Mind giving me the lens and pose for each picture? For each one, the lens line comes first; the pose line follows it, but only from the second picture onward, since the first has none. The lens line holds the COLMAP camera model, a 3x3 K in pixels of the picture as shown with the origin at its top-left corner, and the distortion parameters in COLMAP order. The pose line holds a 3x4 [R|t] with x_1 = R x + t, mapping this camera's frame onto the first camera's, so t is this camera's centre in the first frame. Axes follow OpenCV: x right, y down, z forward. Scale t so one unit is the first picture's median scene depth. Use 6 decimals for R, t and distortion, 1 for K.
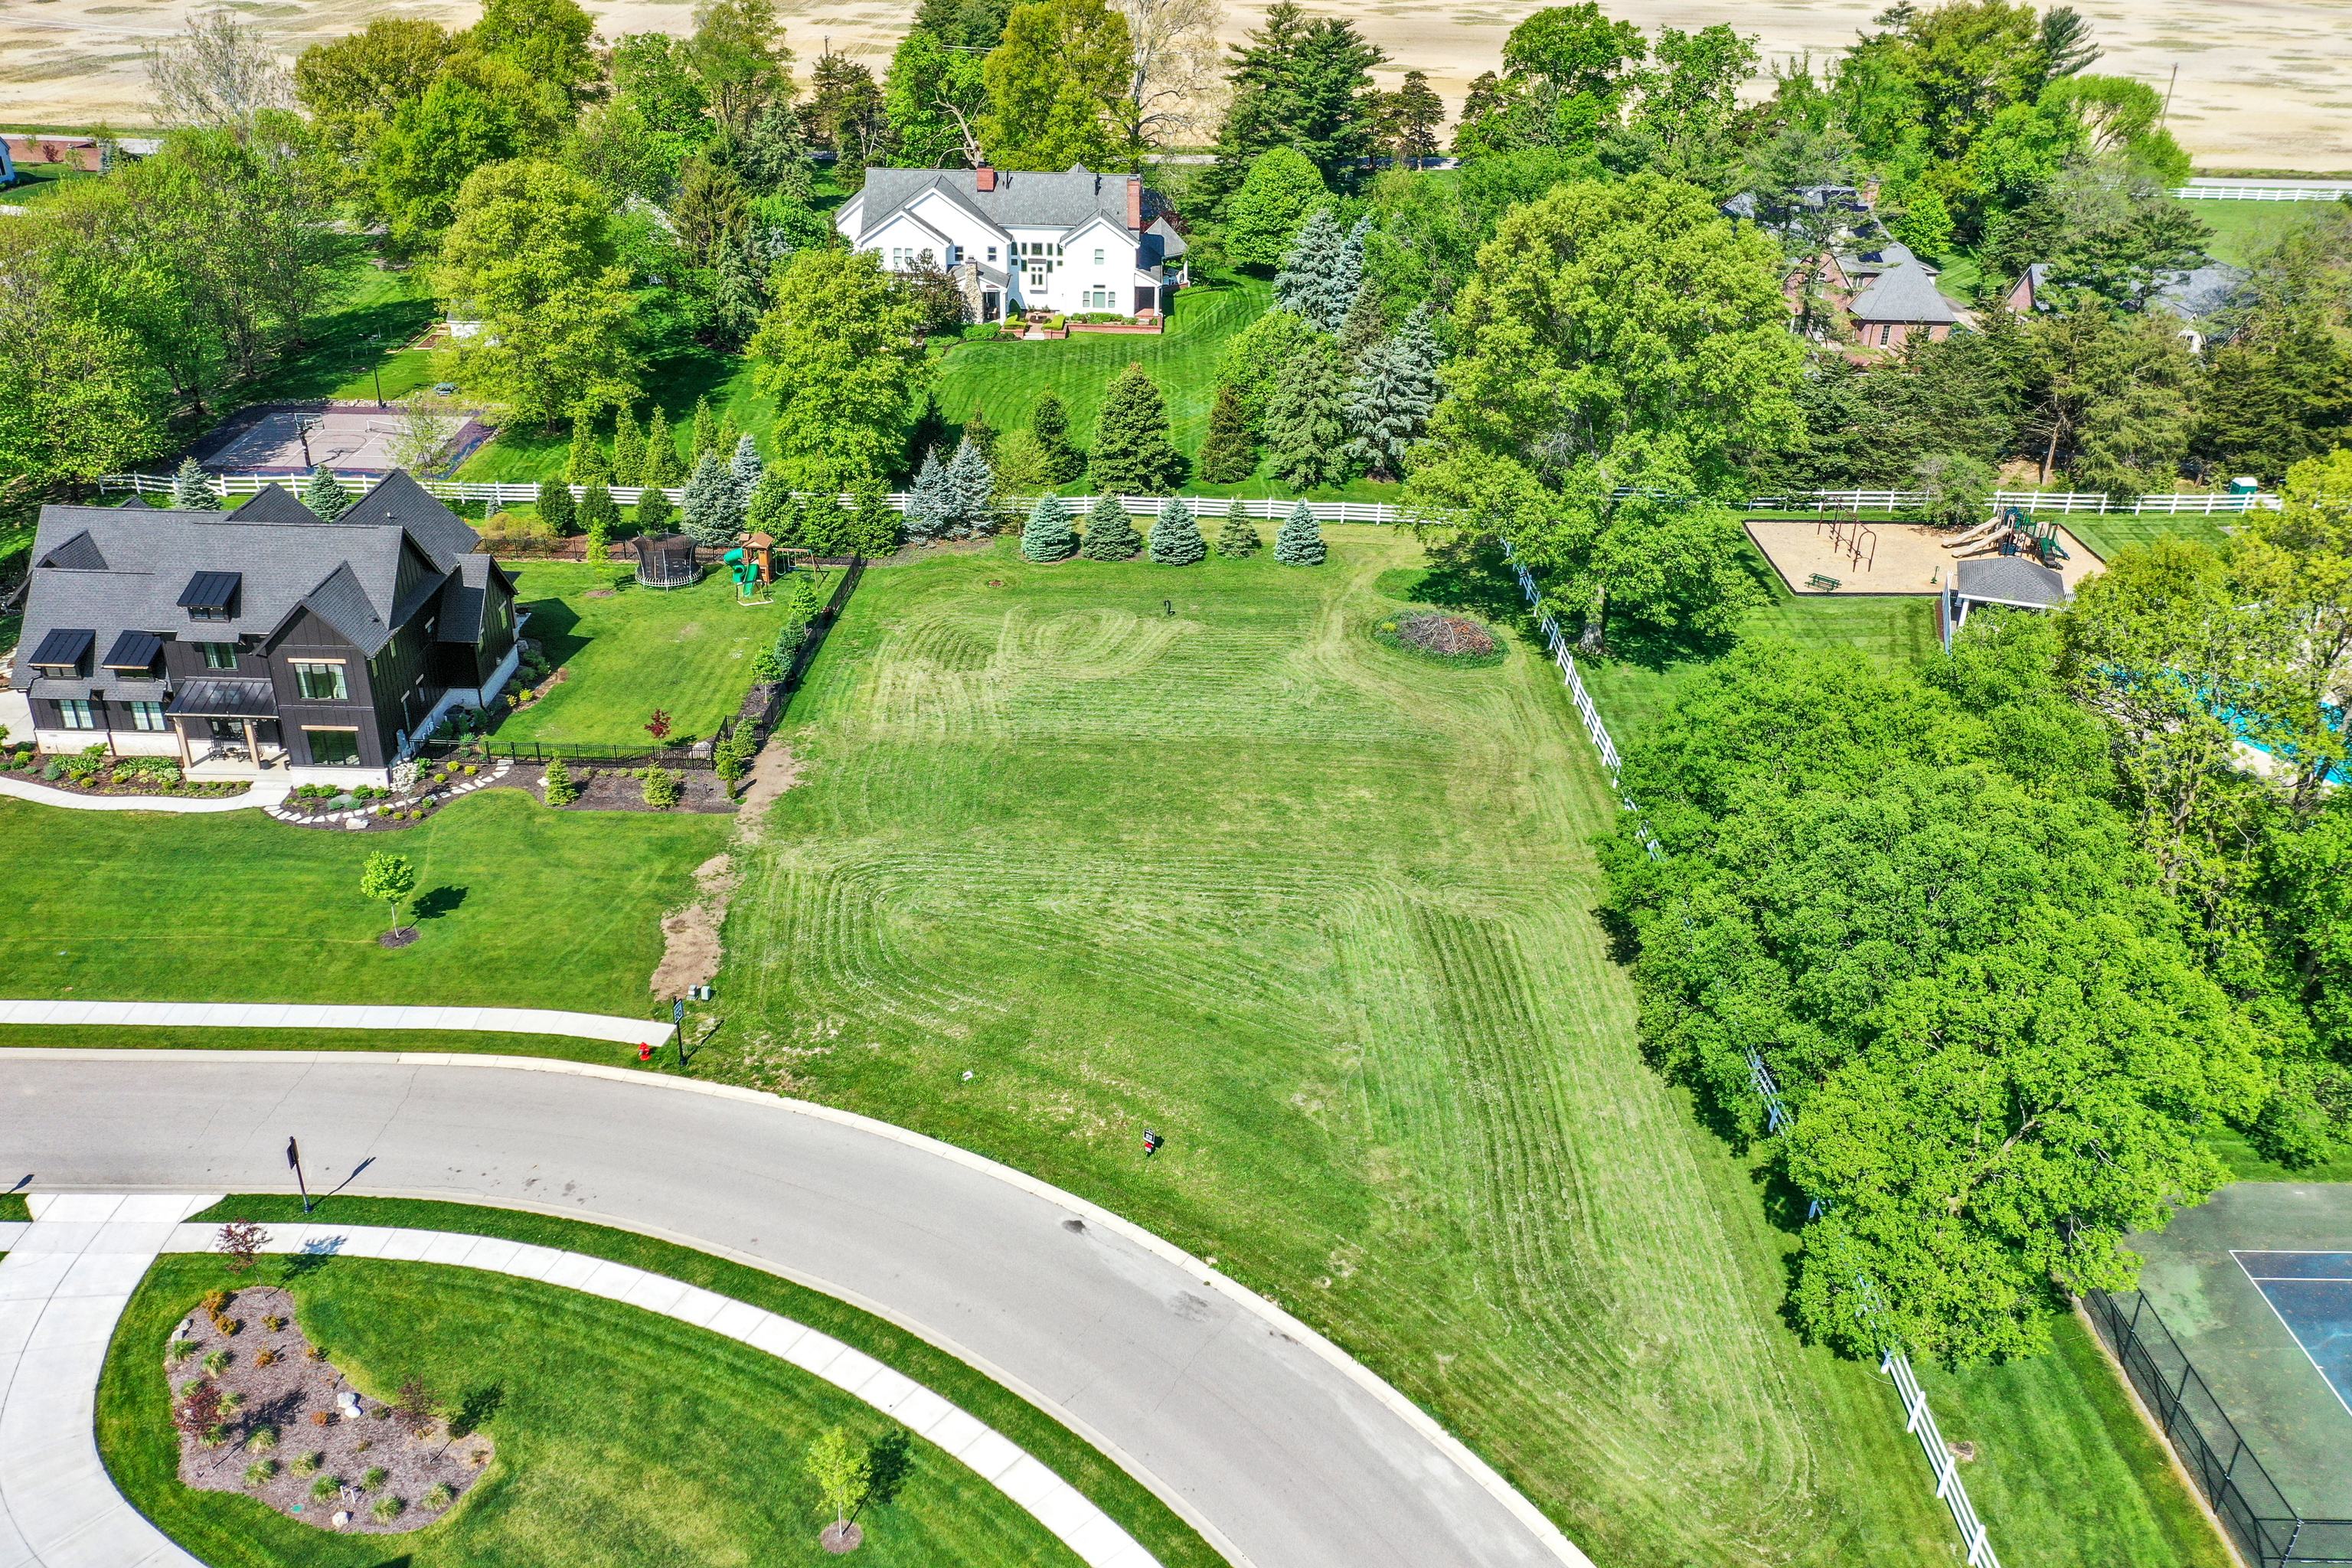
lens RADIAL K [[1896.6, 0, 1169.3], [0, 1896.6, 788.3], [0, 0, 1]] dist [0.013469, 0.005774]
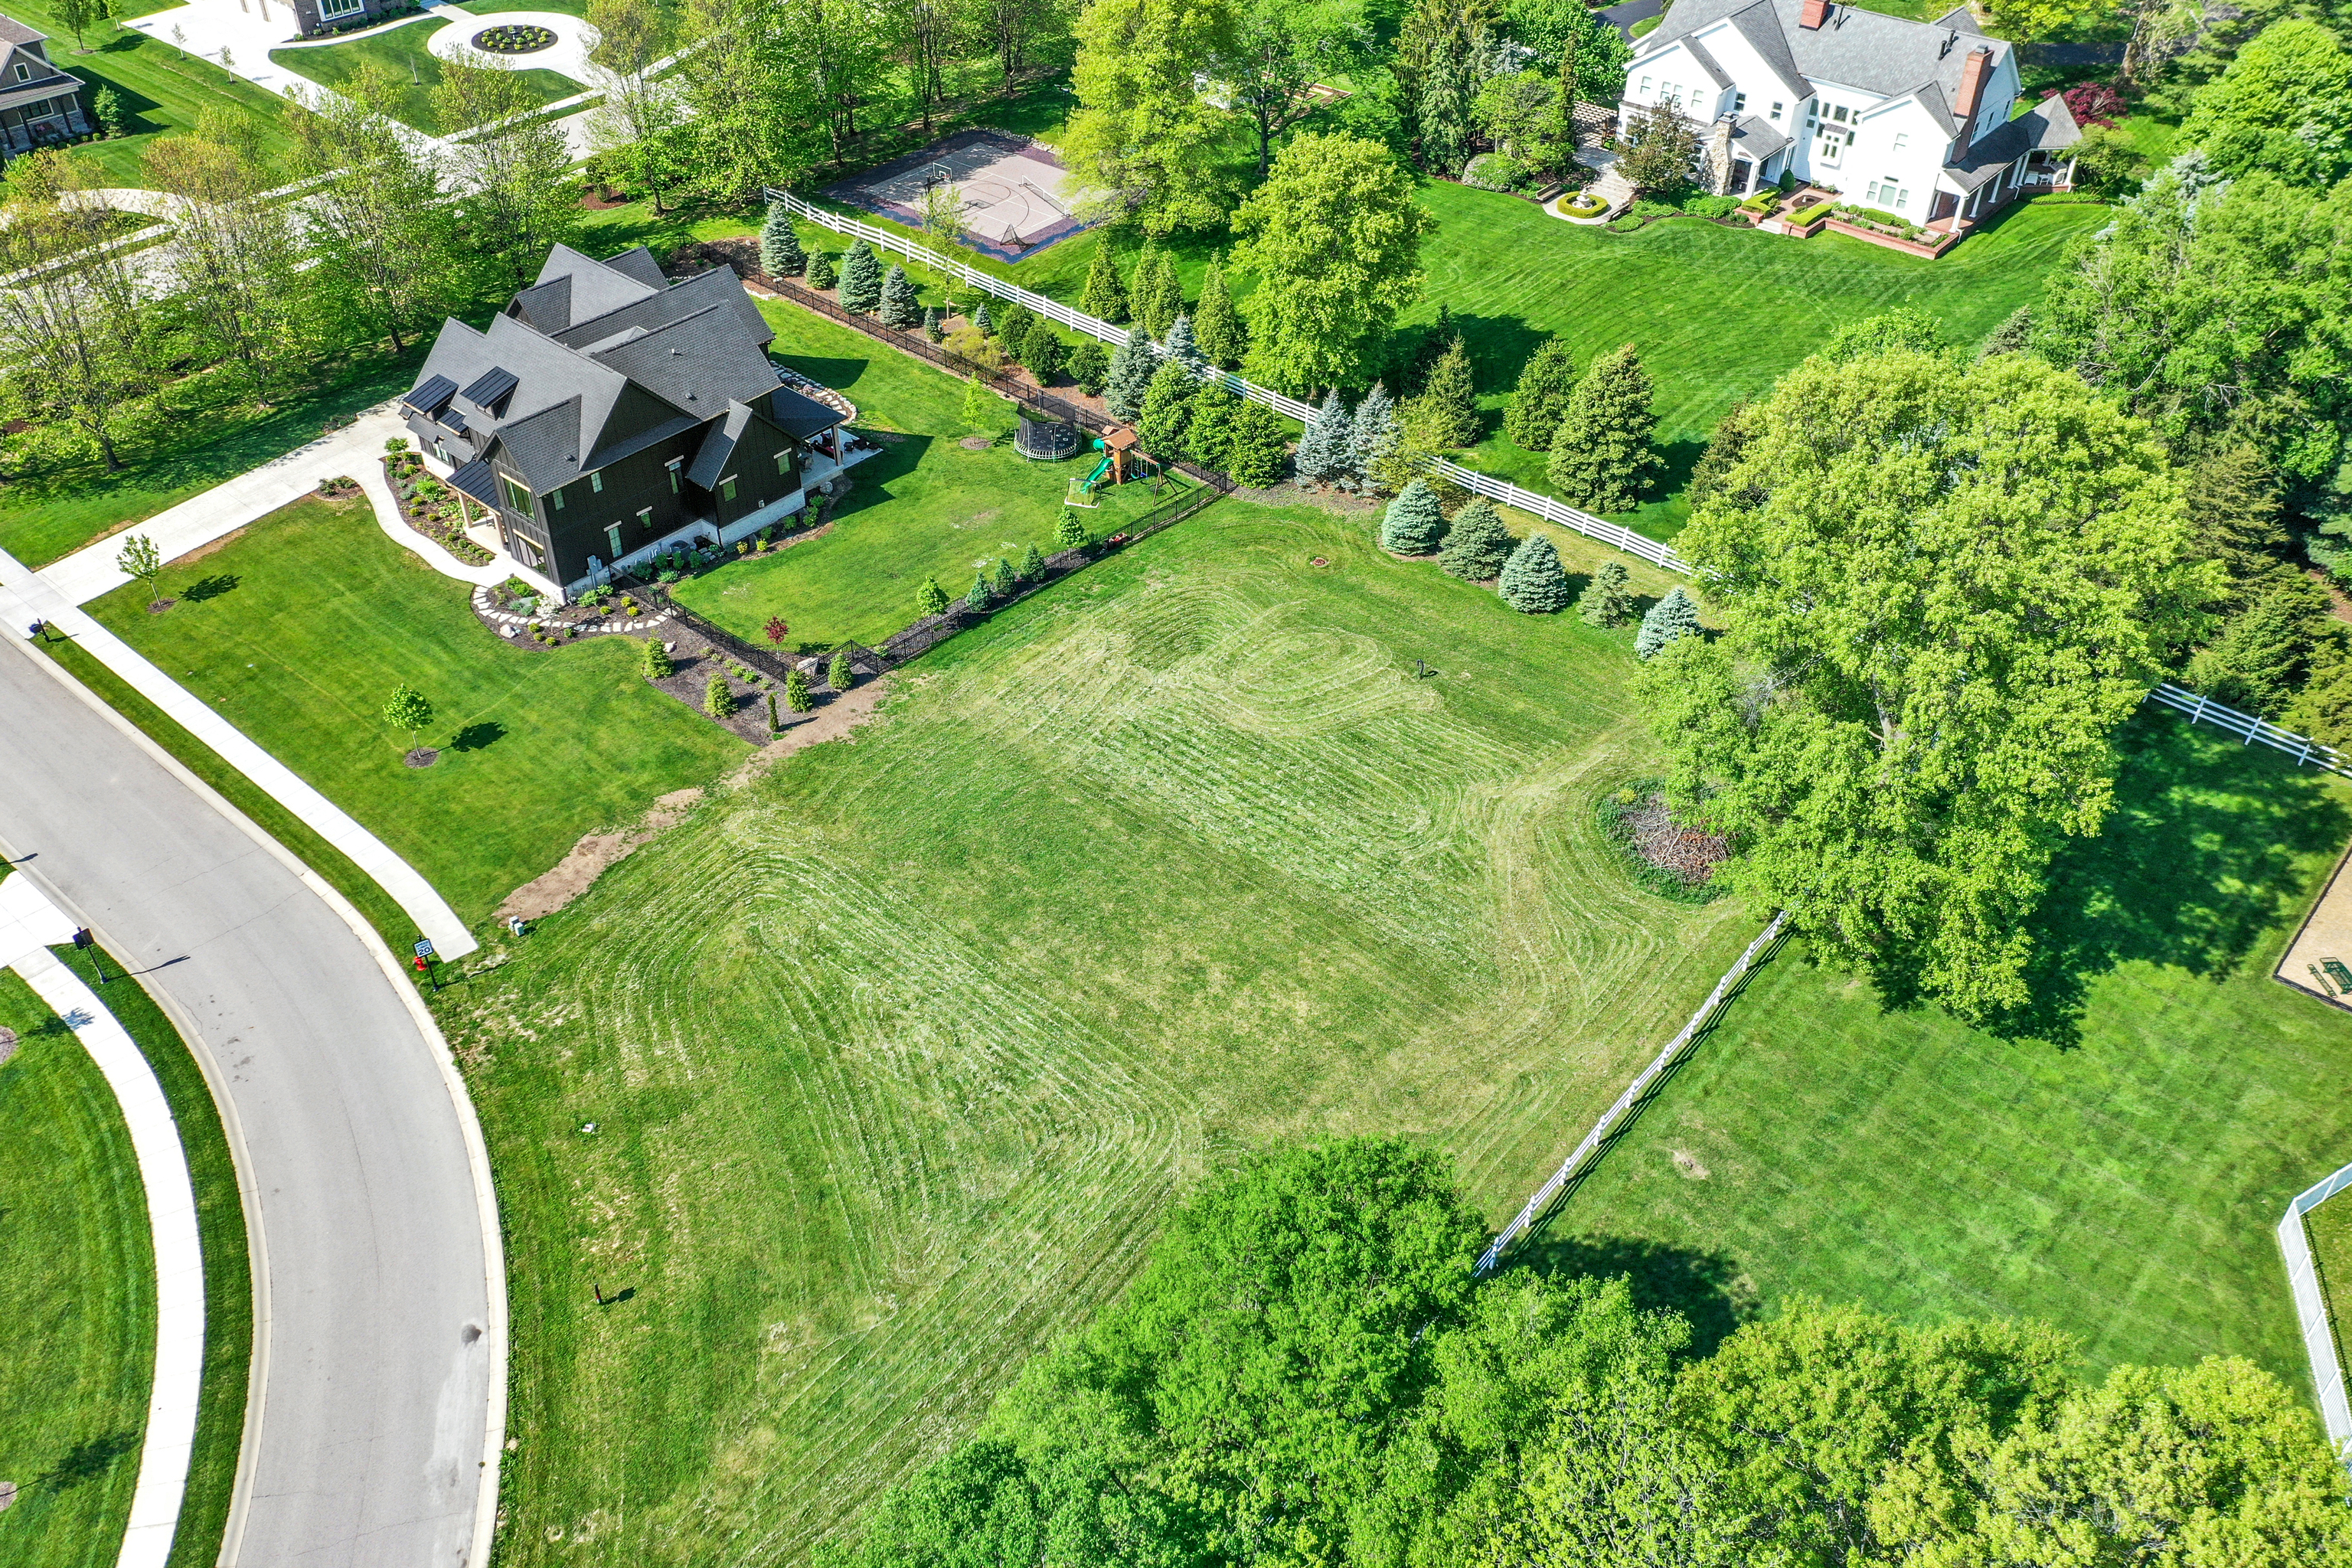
lens RADIAL K [[1896.6, 0, 1169.3], [0, 1896.6, 788.3], [0, 0, 1]] dist [0.013469, 0.005774]
pose [[0.755836, 0.402928, -0.516102, 0.474562], [-0.292428, 0.912982, 0.284515, -0.322741], [0.585831, -0.064124, 0.807892, 0.304814]]
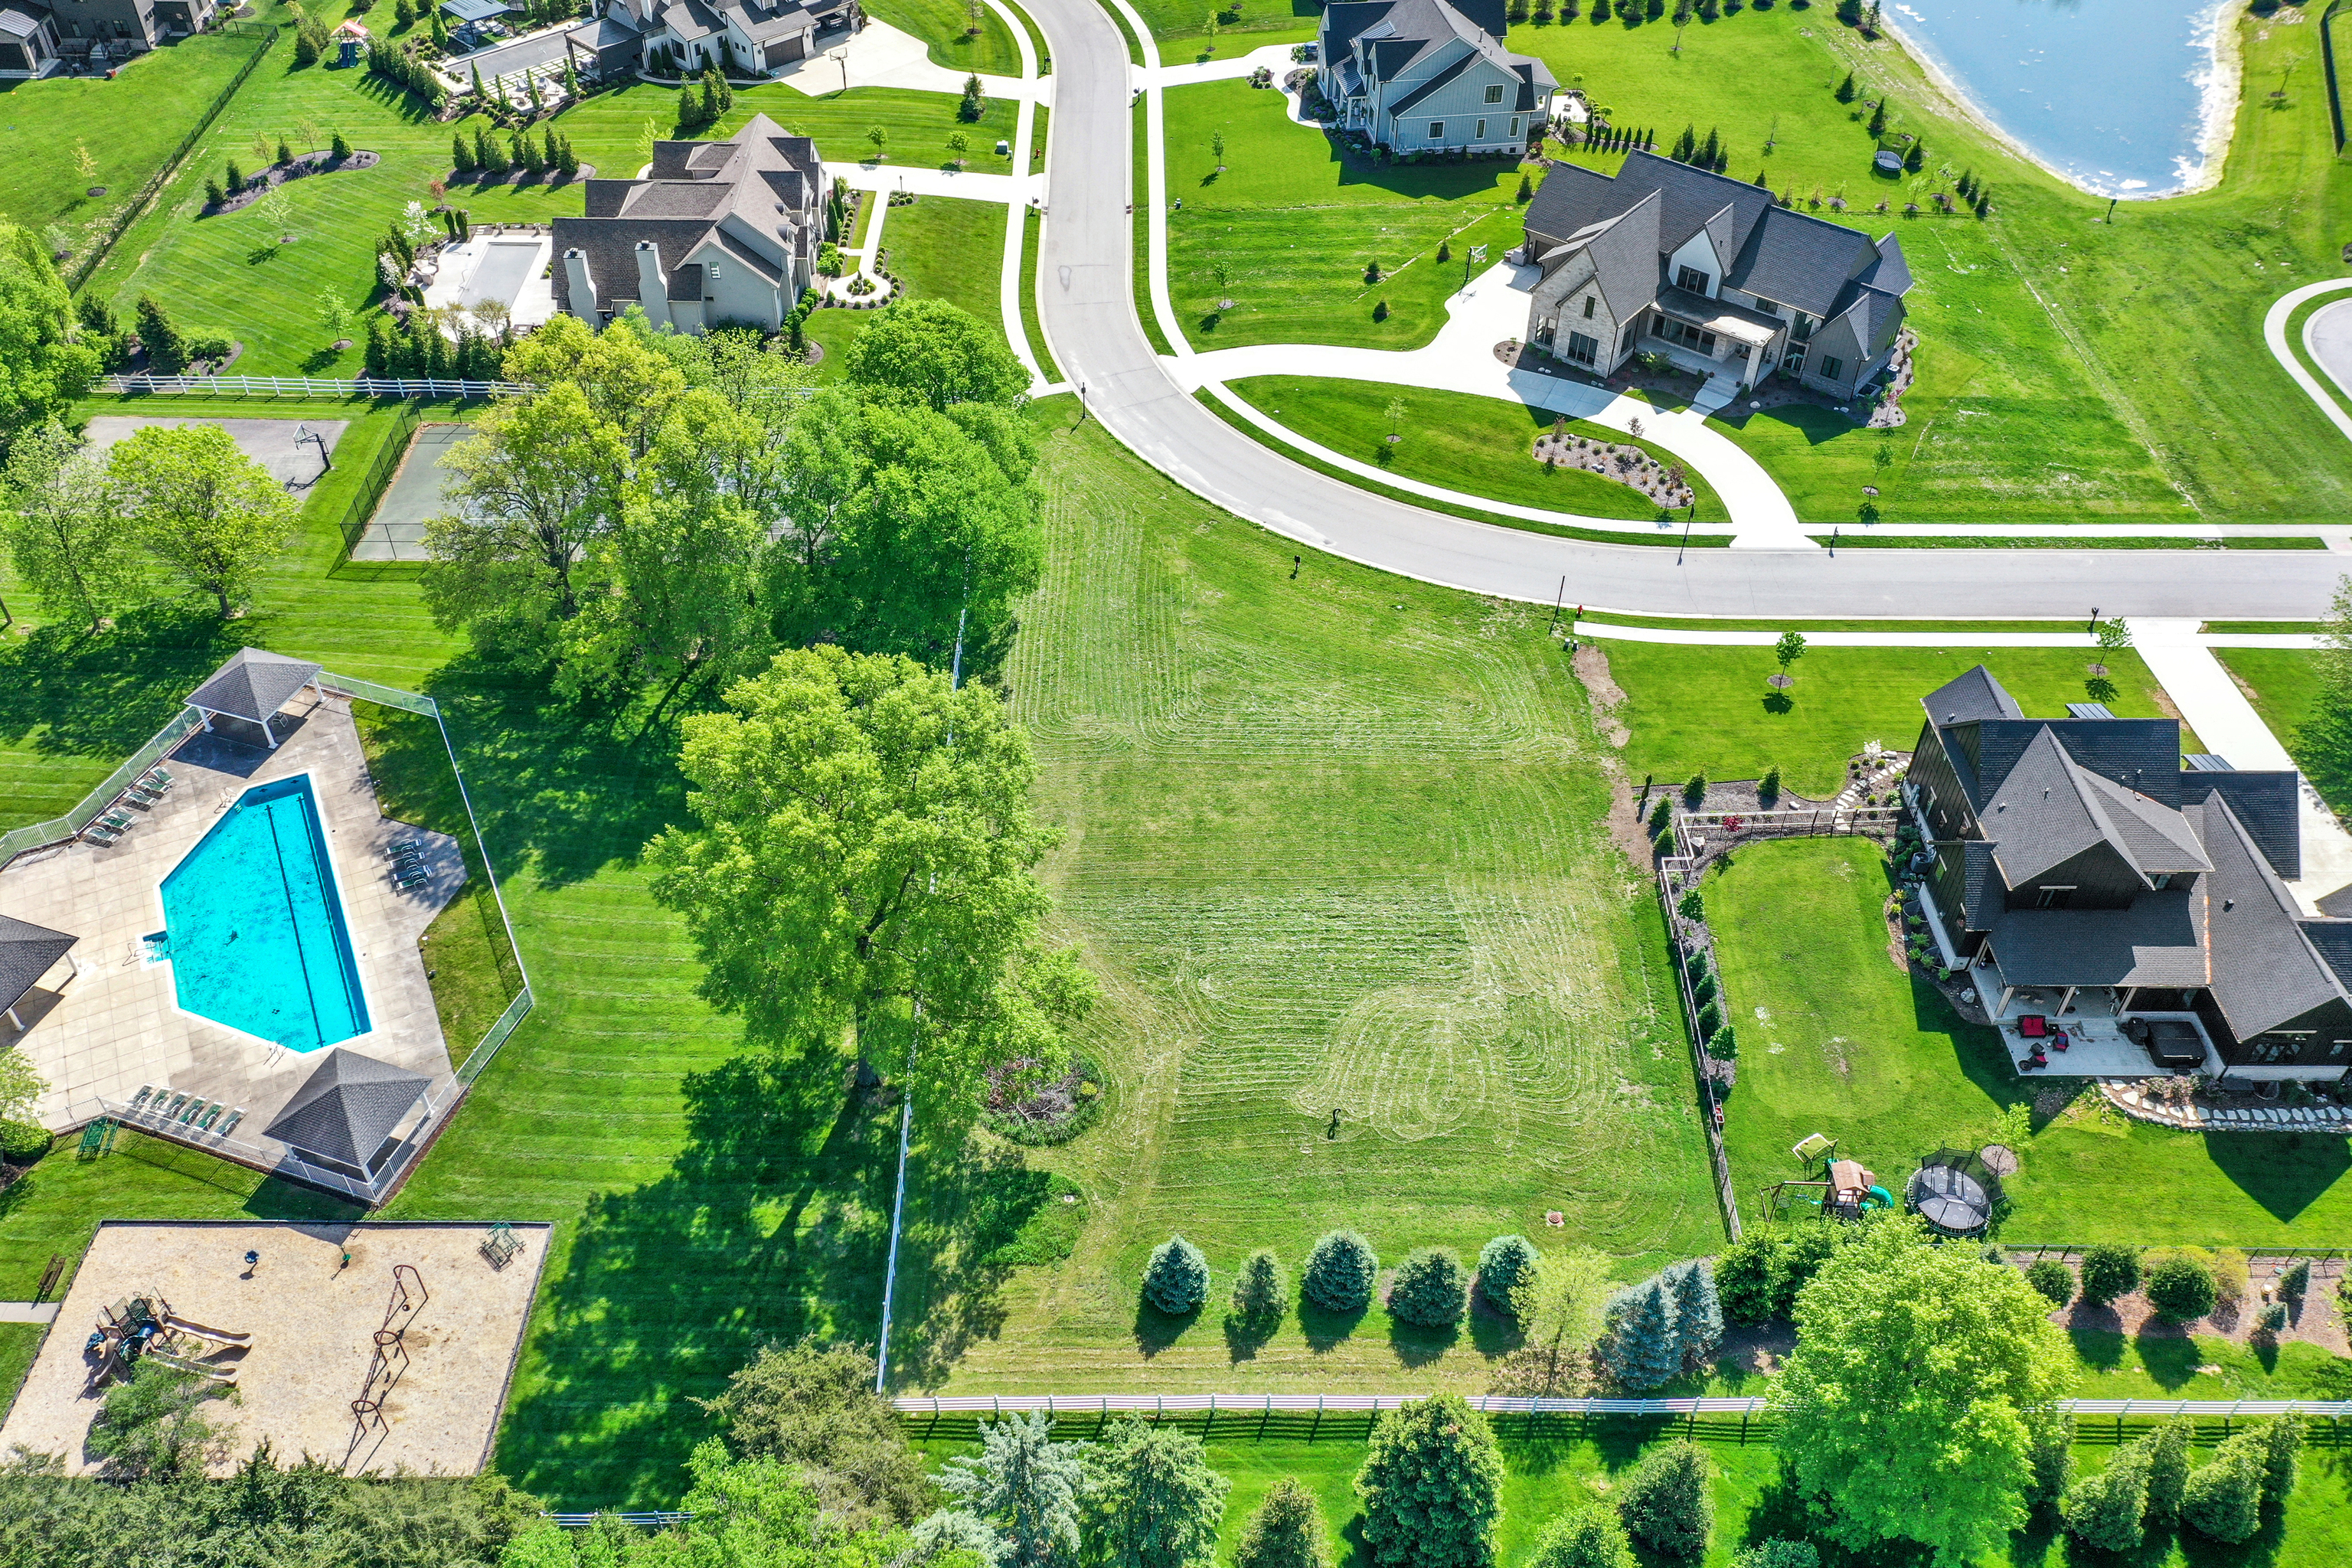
lens RADIAL K [[1896.6, 0, 1169.3], [0, 1896.6, 788.3], [0, 0, 1]] dist [0.013469, 0.005774]
pose [[-0.999260, -0.024929, -0.029304, 0.134357], [-0.036039, 0.339915, 0.939765, -1.222381], [-0.013466, 0.940126, -0.340562, 1.461632]]
